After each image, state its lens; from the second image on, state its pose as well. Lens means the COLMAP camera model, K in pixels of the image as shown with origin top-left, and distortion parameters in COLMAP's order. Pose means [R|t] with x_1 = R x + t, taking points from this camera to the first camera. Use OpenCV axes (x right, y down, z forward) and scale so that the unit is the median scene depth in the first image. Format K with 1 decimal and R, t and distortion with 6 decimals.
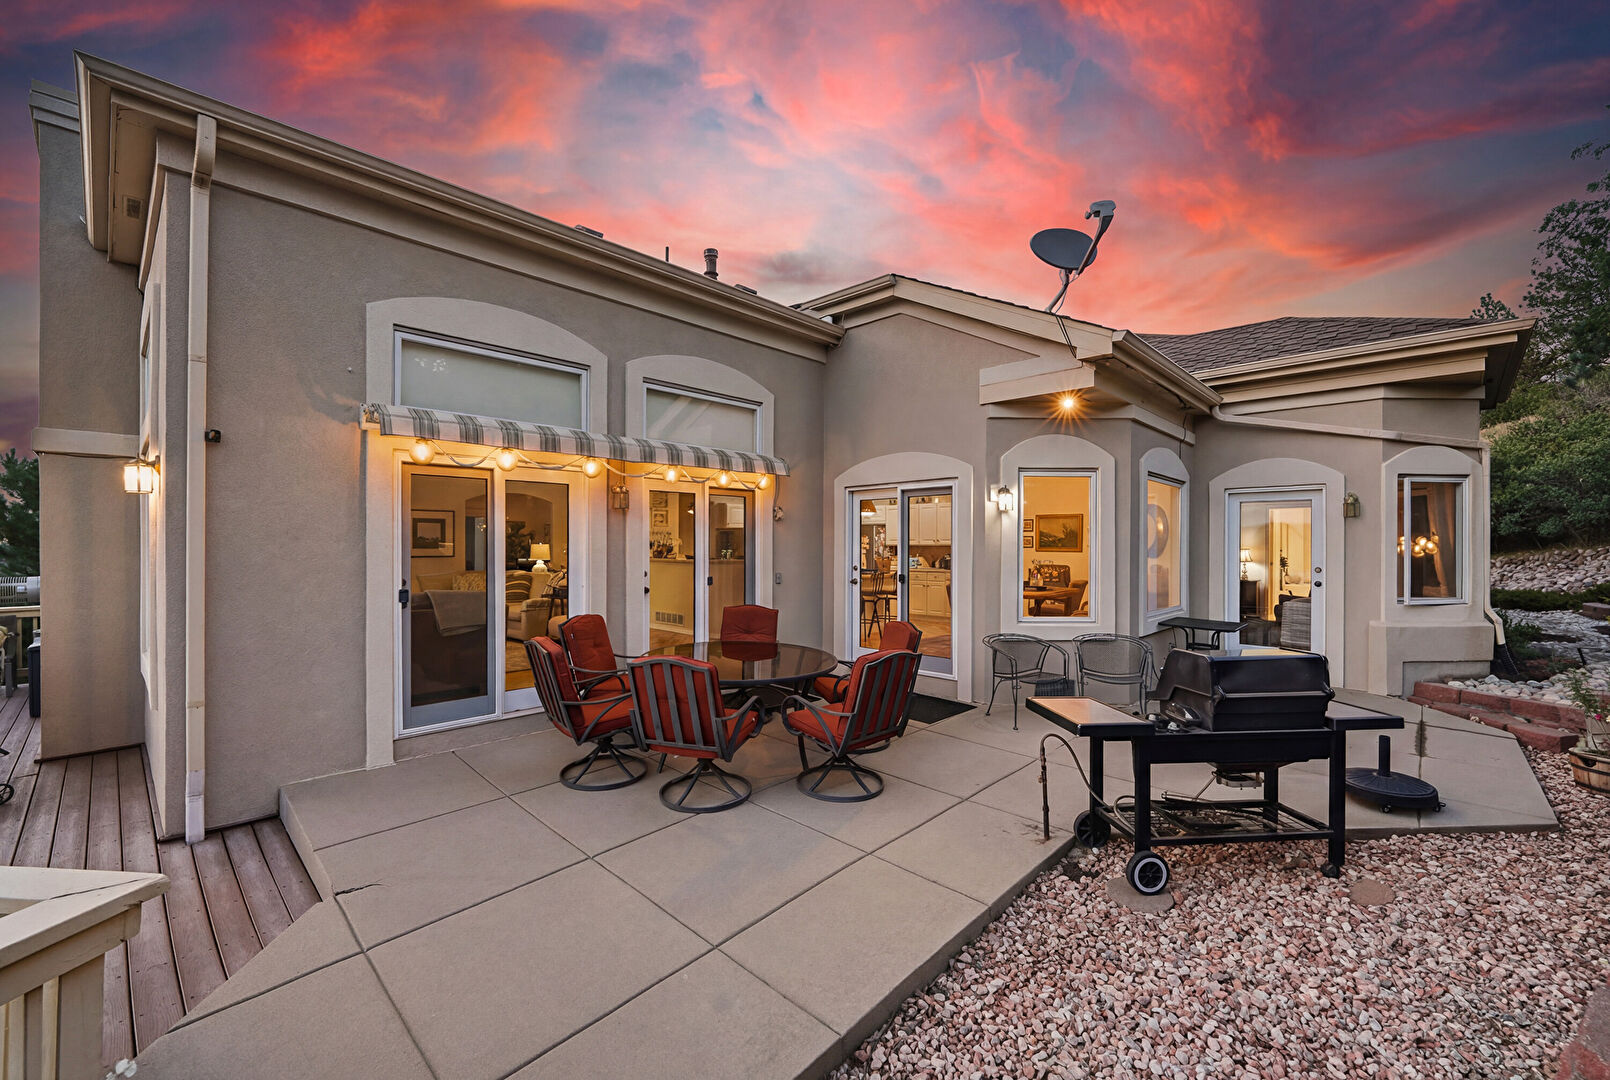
lens RADIAL K [[652.1, 0, 805.0], [0, 652.1, 540.0], [0, 0, 1]] dist [-0.011283, -0.000051]
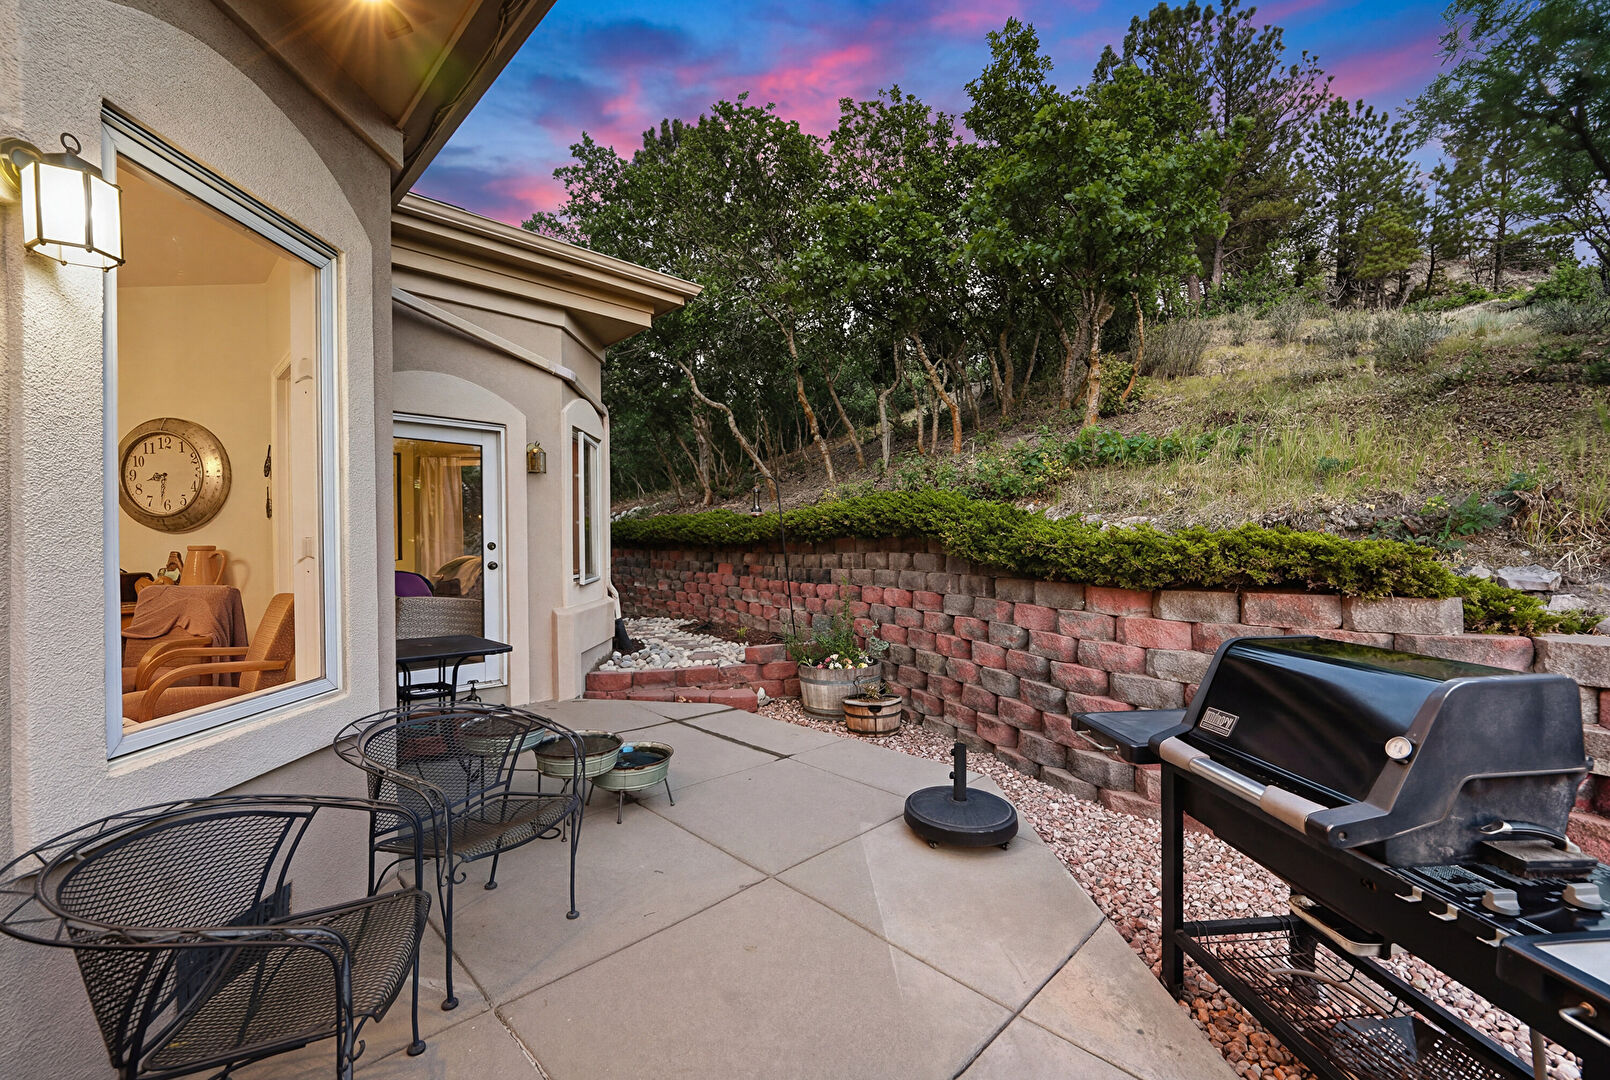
lens RADIAL K [[652.1, 0, 805.0], [0, 652.1, 540.0], [0, 0, 1]] dist [-0.011283, -0.000051]
pose [[0.020970, -0.001302, 0.999779, 0.101454], [0.004882, 0.999987, 0.001200, 0.043262], [-0.999768, 0.004856, 0.020976, 0.691390]]
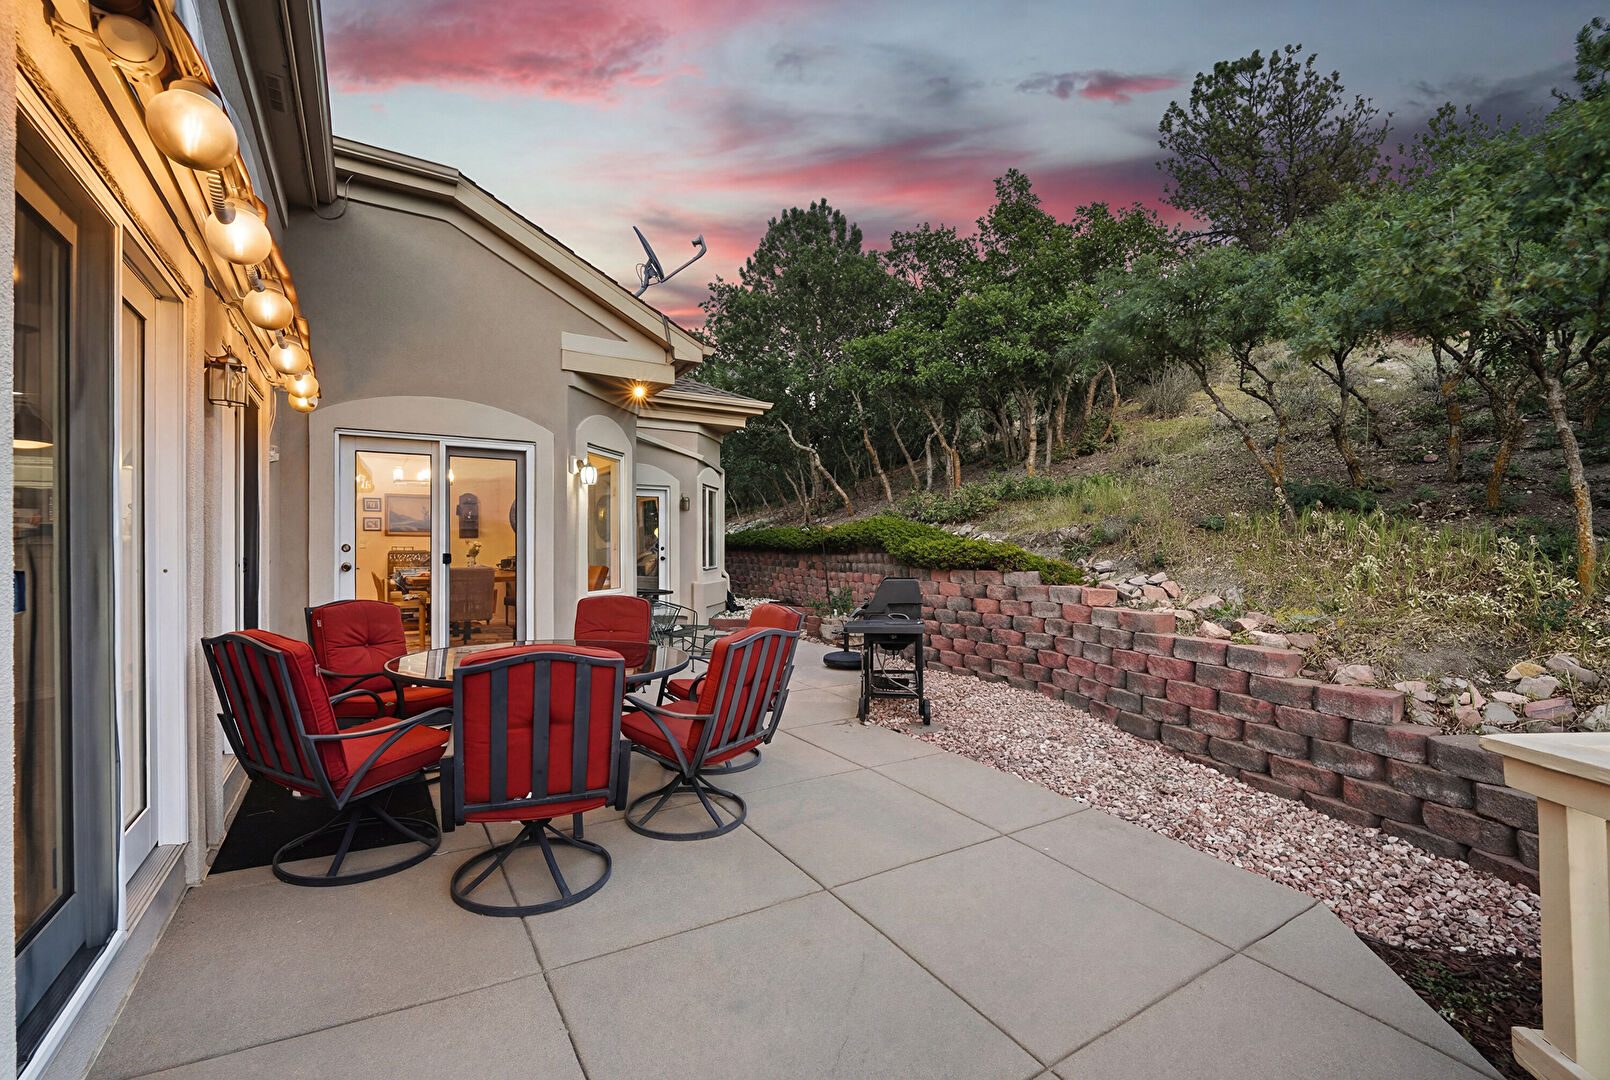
lens RADIAL K [[672.5, 0, 805.0], [0, 672.5, 540.0], [0, 0, 1]] dist [-0.010104, -0.000230]
pose [[0.235228, 0.007799, 0.971909, -0.545950], [-0.001700, 0.999970, -0.007613, 0.041458], [-0.971939, 0.000138, 0.235234, 0.403432]]
